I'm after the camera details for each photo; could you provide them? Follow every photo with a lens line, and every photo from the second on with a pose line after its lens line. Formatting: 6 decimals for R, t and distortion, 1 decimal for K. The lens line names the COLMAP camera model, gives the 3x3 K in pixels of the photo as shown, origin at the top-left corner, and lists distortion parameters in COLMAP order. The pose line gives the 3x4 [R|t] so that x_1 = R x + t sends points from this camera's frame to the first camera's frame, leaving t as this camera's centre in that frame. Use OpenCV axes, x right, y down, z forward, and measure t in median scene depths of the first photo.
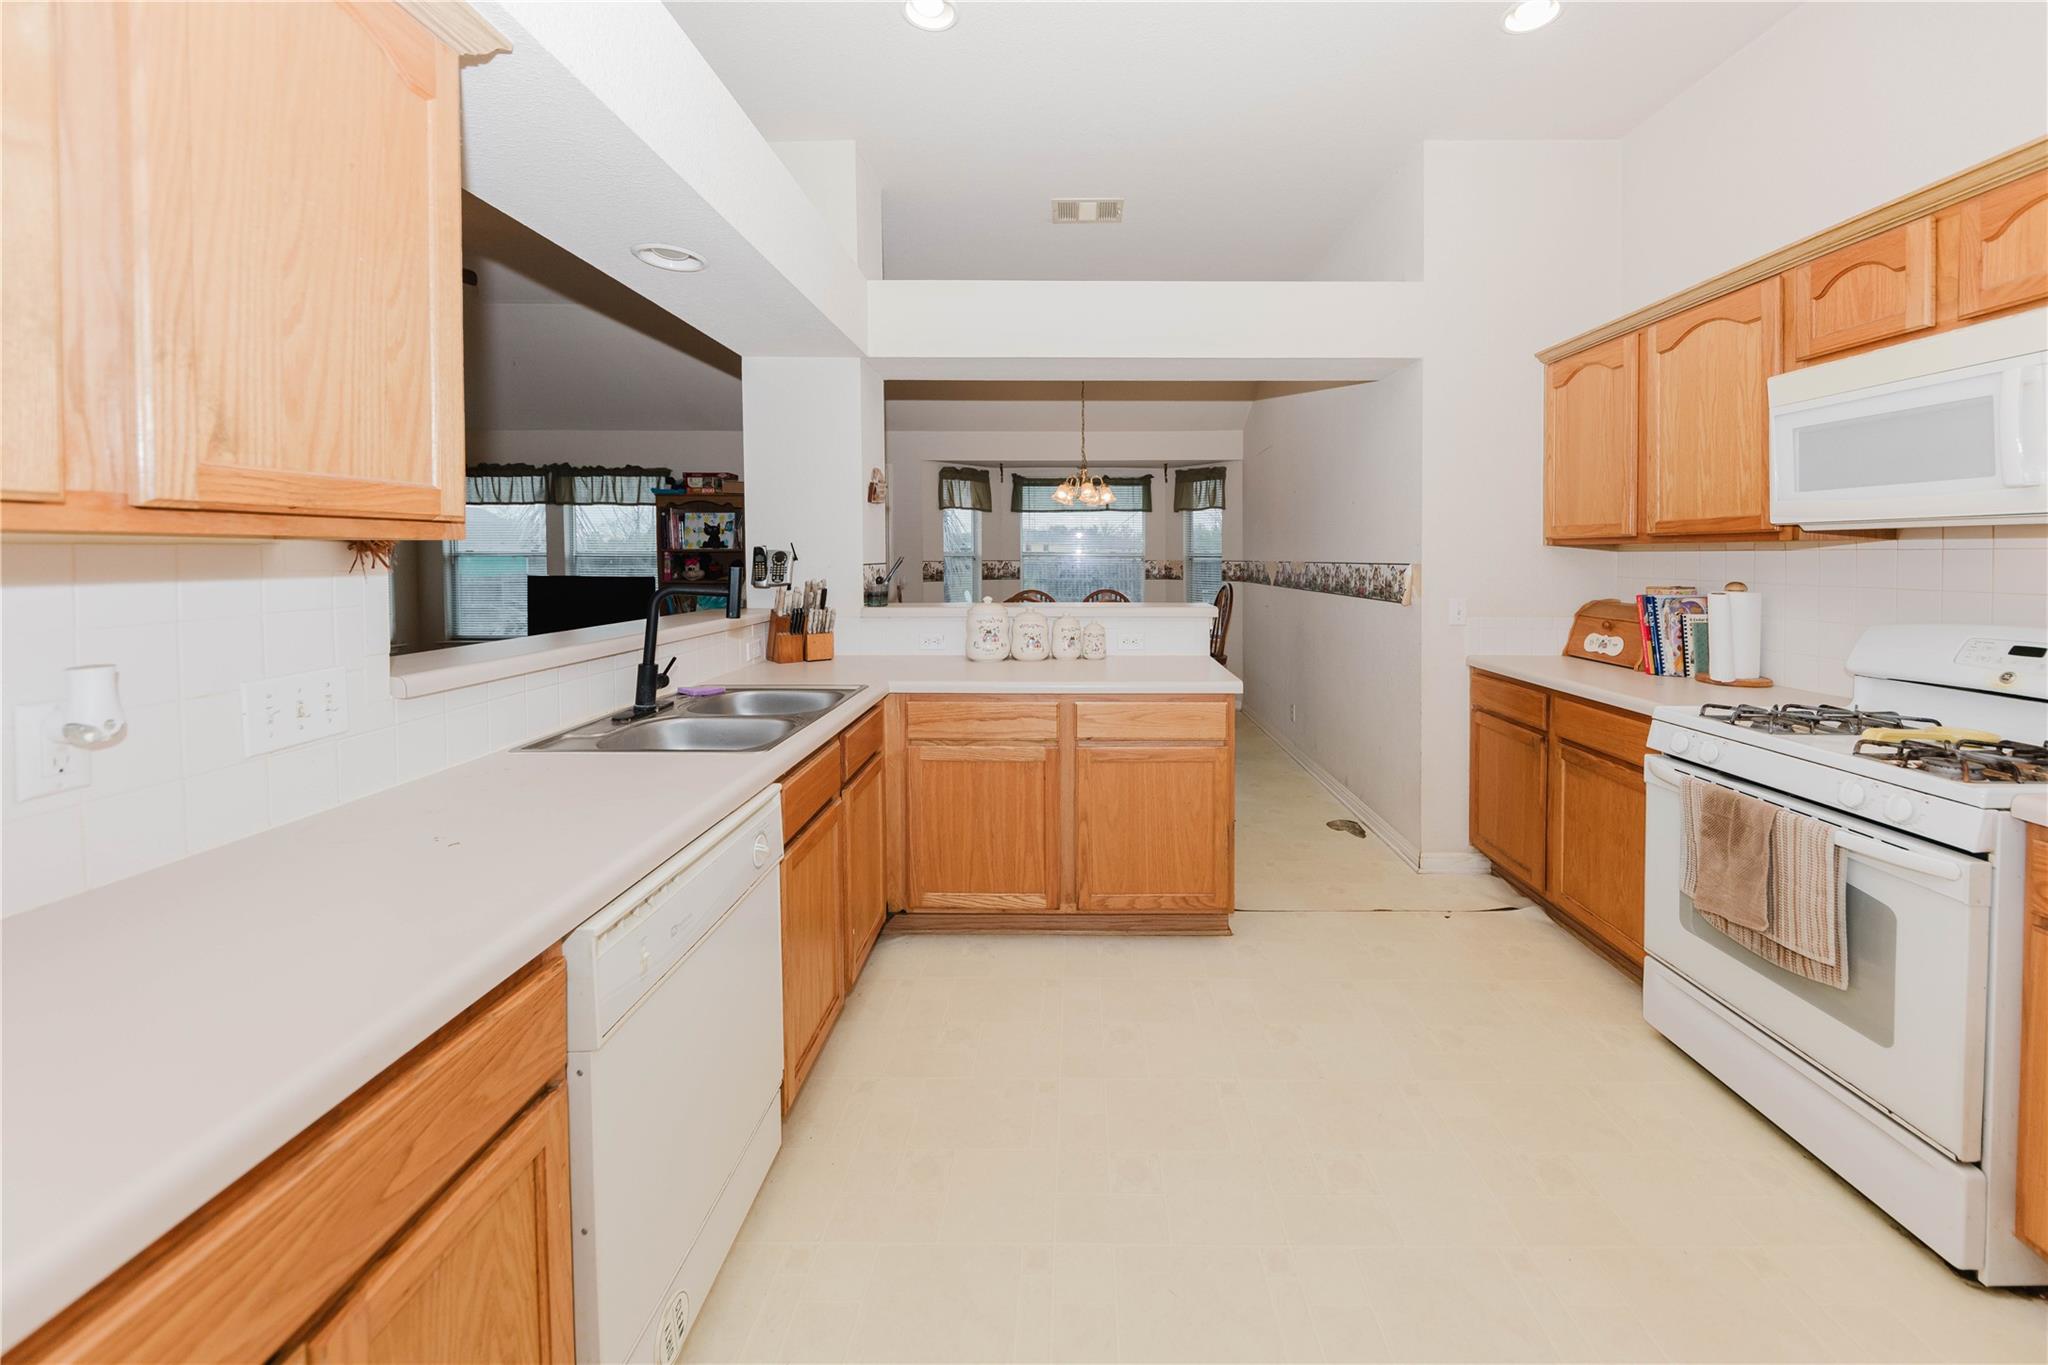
lens RADIAL K [[746.5, 0, 1062.6], [0, 746.5, 566.3], [0, 0, 1]] dist [-0.000725, -0.002493]
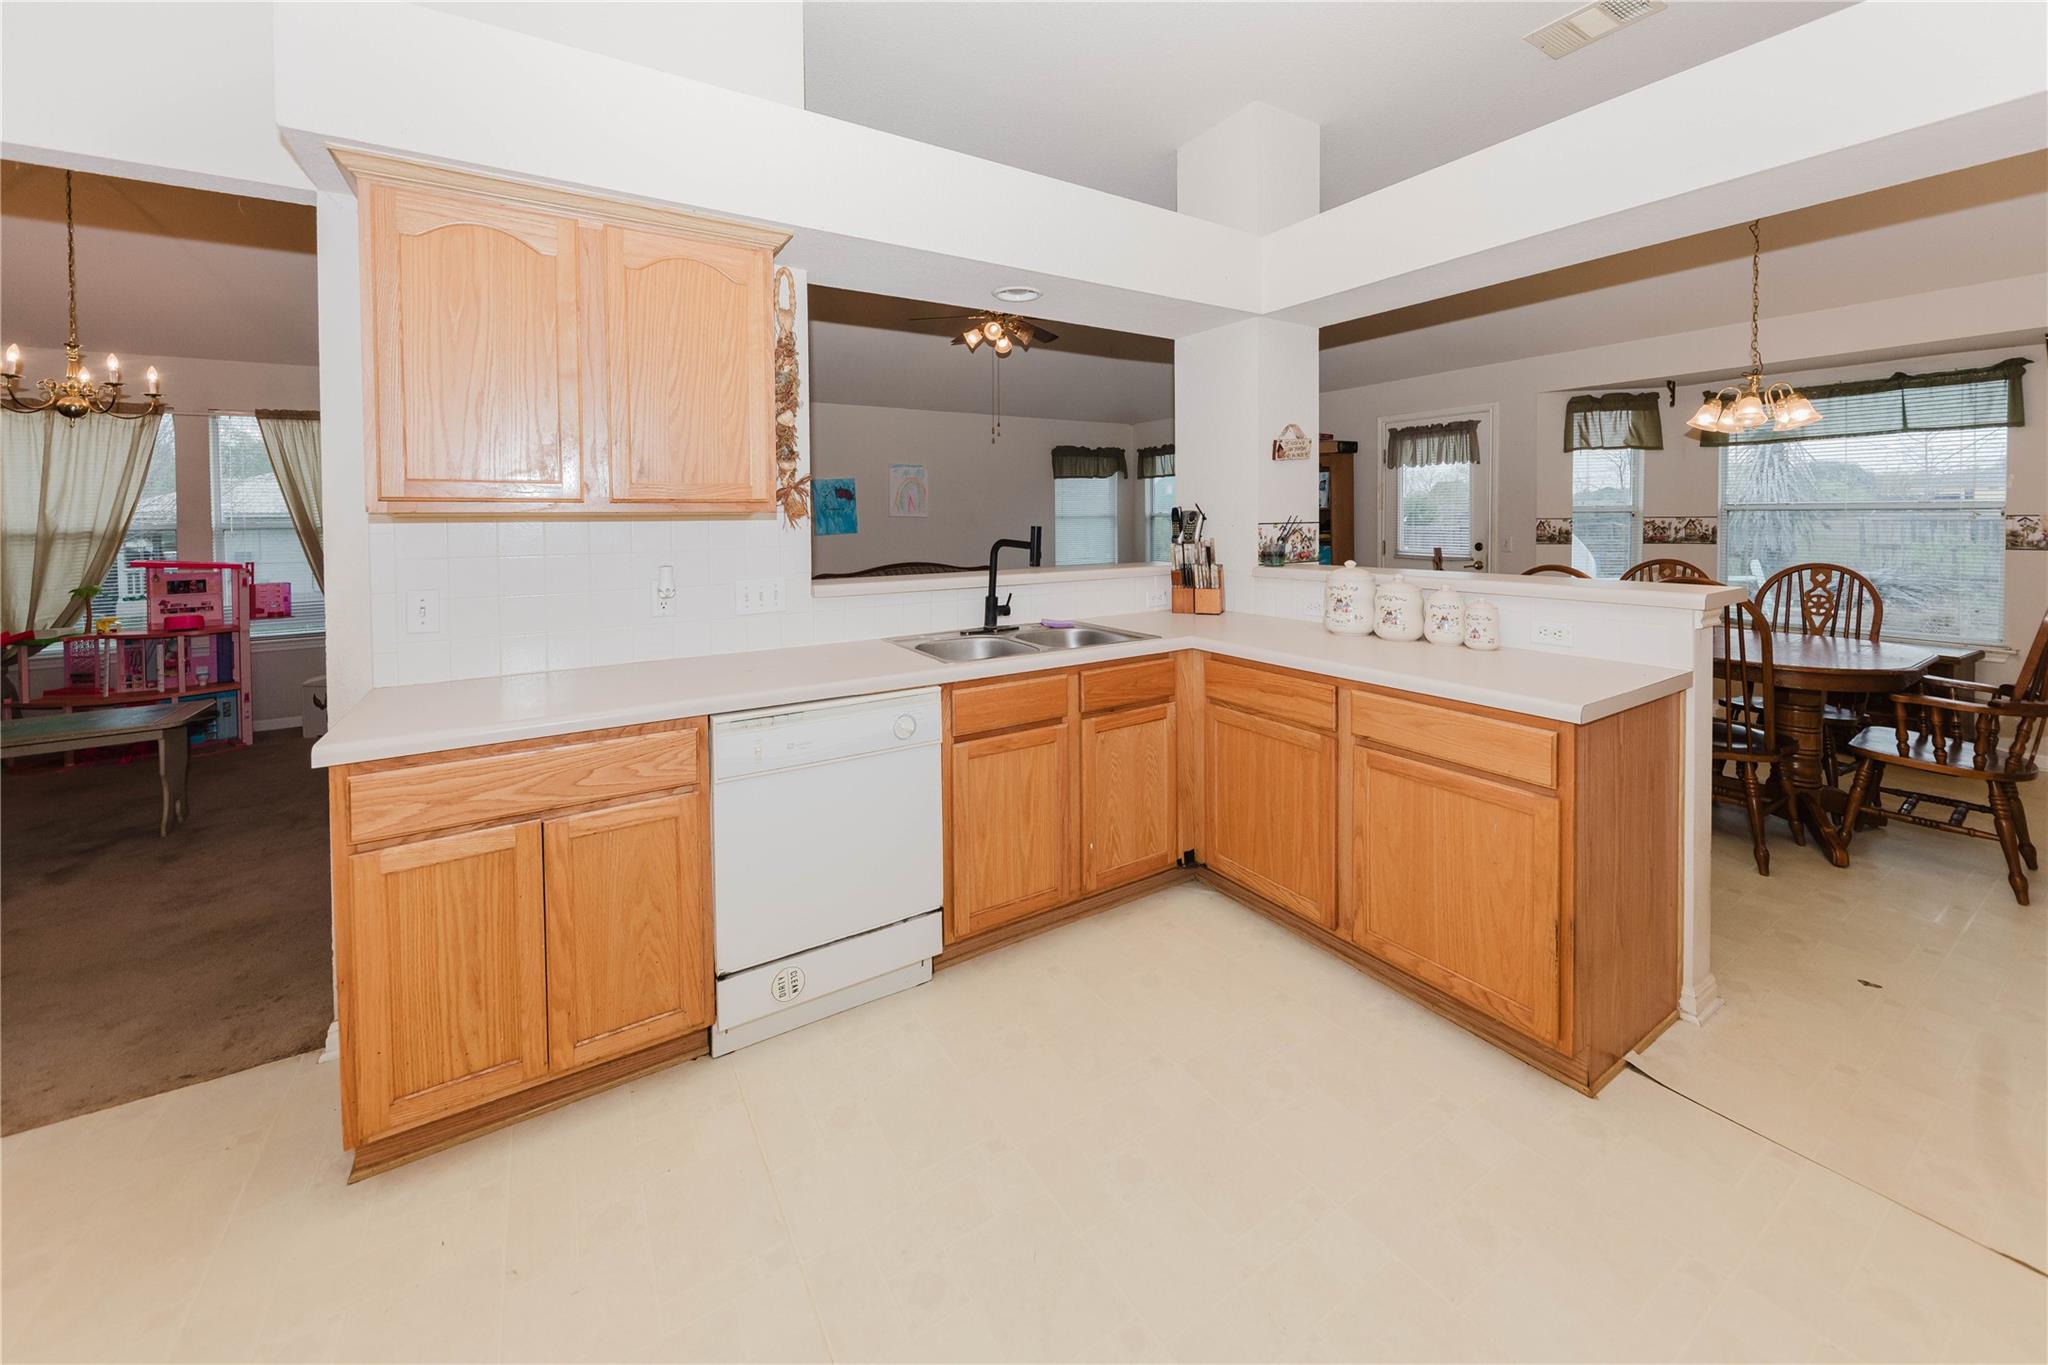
lens RADIAL K [[746.5, 0, 1021.7], [0, 746.5, 534.7], [0, 0, 1]] dist [-0.000725, -0.002493]
pose [[0.535423, 0.012416, -0.844493, 0.417364], [-0.000480, 0.999896, 0.014397, -0.001934], [0.844584, -0.007303, 0.535374, 0.199670]]
